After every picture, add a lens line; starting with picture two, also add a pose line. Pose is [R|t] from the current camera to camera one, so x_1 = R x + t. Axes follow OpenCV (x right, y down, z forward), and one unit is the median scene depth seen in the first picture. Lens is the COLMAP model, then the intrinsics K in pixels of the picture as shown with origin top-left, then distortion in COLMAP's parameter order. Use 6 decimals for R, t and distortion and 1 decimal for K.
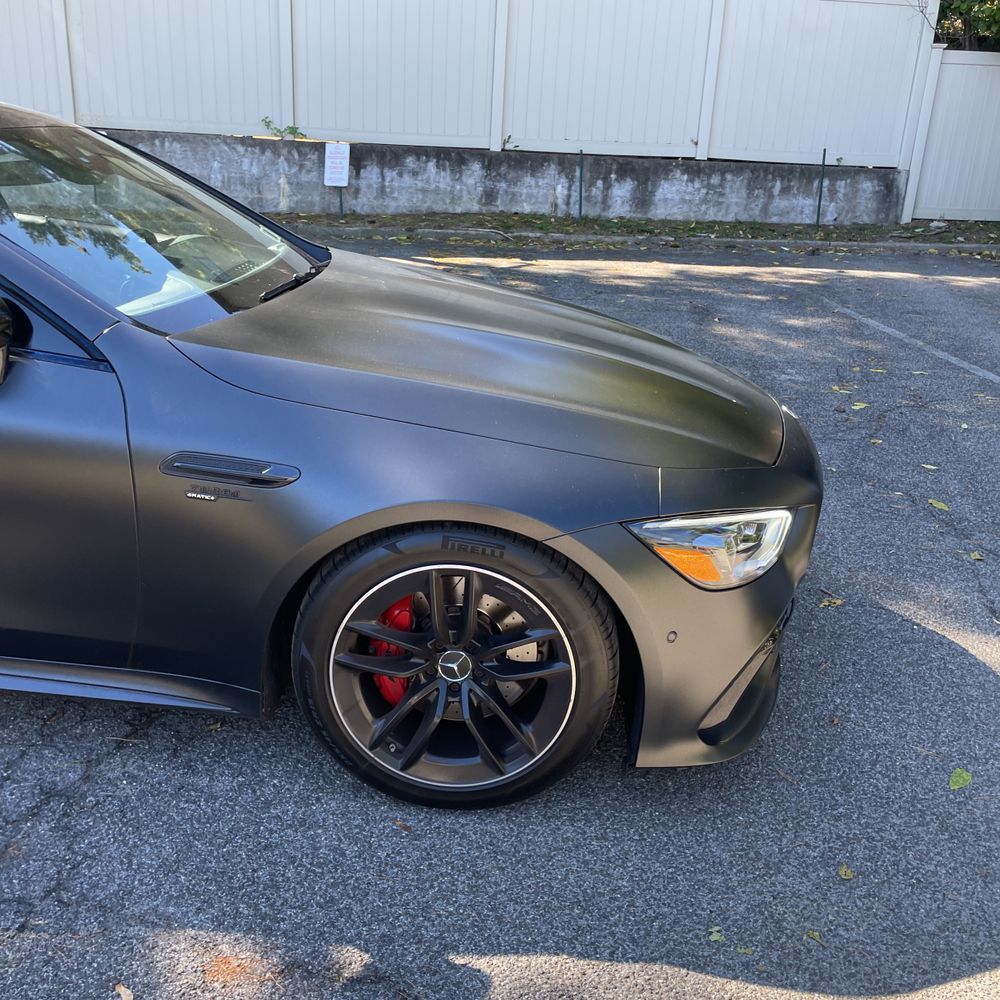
lens RADIAL K [[1009.2, 0, 498.0], [0, 1009.2, 518.2], [0, 0, 1]] dist [0.087019, -0.118620]
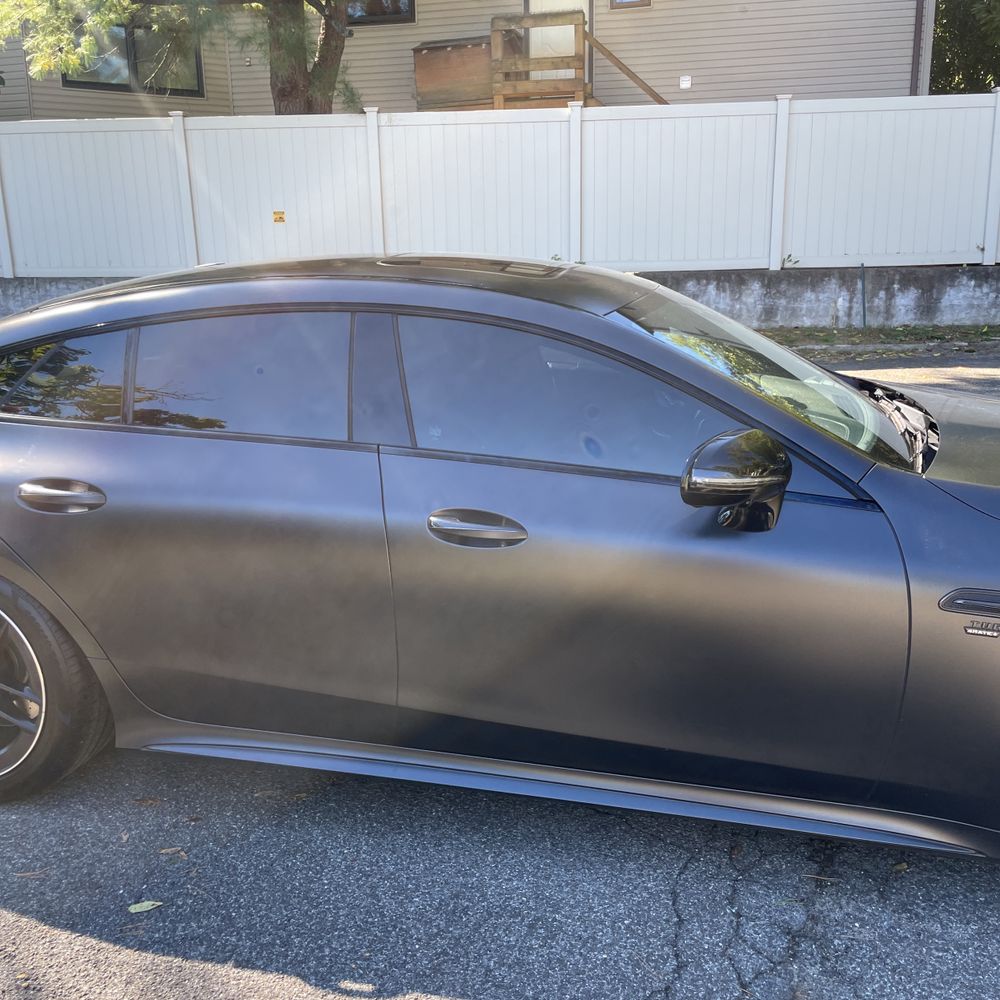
lens RADIAL K [[1012.1, 0, 519.3], [0, 1012.1, 494.4], [0, 0, 1]] dist [0.078485, -0.107213]
pose [[0.987078, -0.027693, -0.157832, -0.193937], [0.006797, 0.991303, -0.131425, -0.009086], [0.160099, 0.128654, 0.978681, -0.025936]]
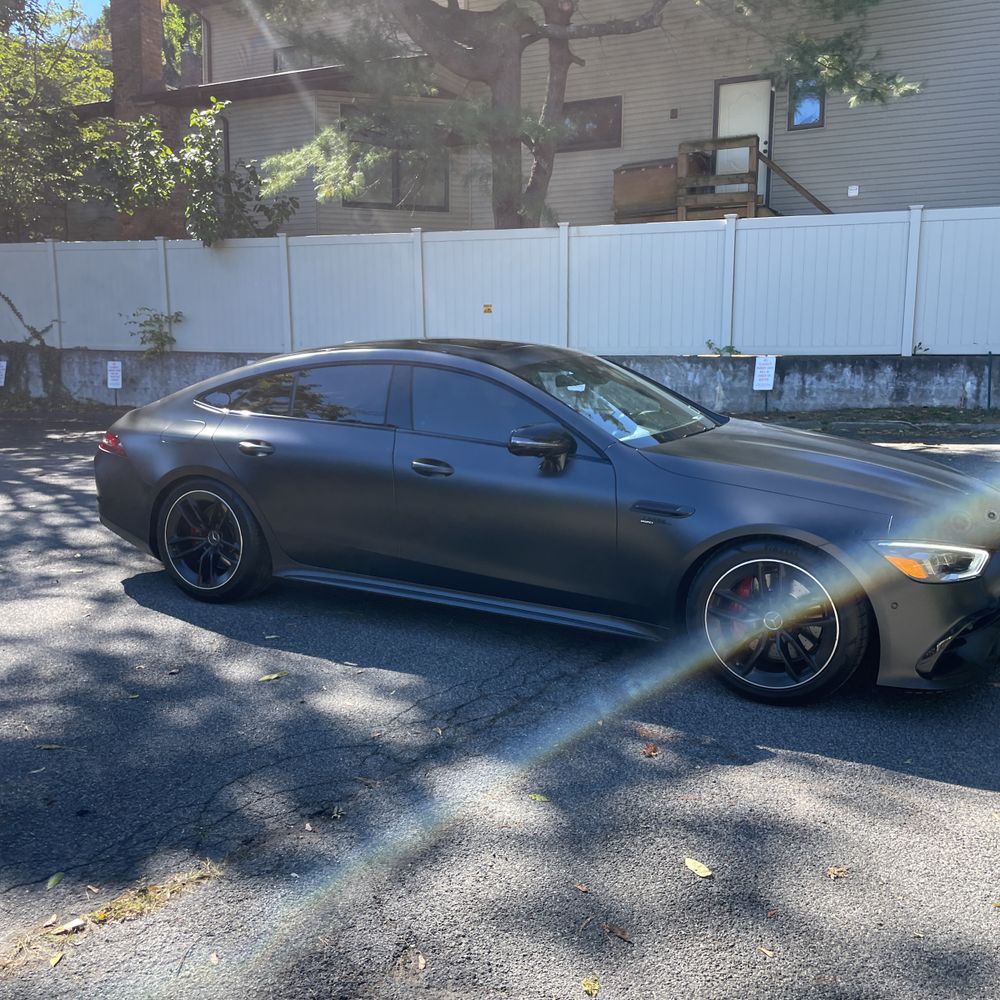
lens RADIAL K [[1012.1, 0, 519.3], [0, 1012.1, 494.4], [0, 0, 1]] dist [0.078485, -0.107213]
pose [[0.920420, 0.008274, -0.390843, 0.091868], [-0.093483, 0.975428, -0.199500, 0.120700], [0.379588, 0.220161, 0.898578, -0.323109]]
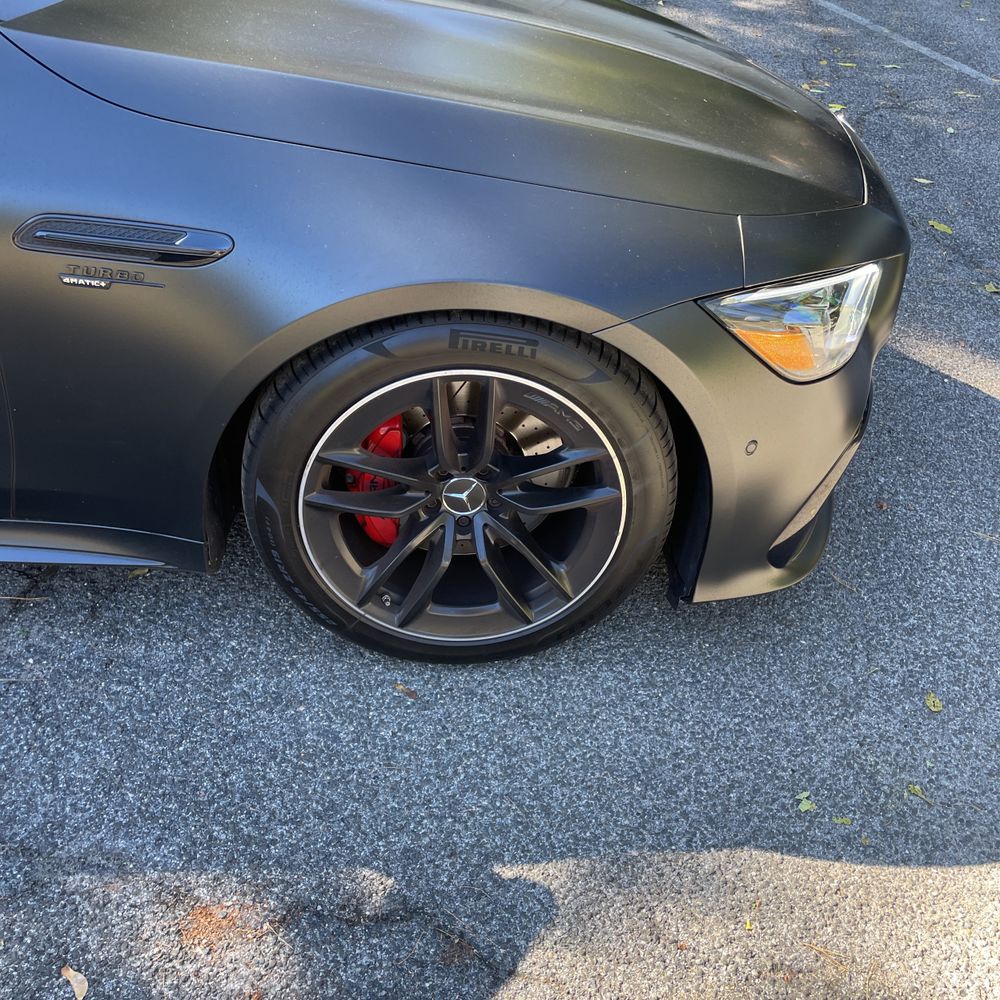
lens RADIAL K [[1012.1, 0, 519.3], [0, 1012.1, 494.4], [0, 0, 1]] dist [0.078485, -0.107213]
pose [[0.992545, -0.057551, 0.107432, -0.029743], [0.029075, 0.967847, 0.249853, -0.015570], [-0.118357, -0.244867, 0.962305, 0.094701]]
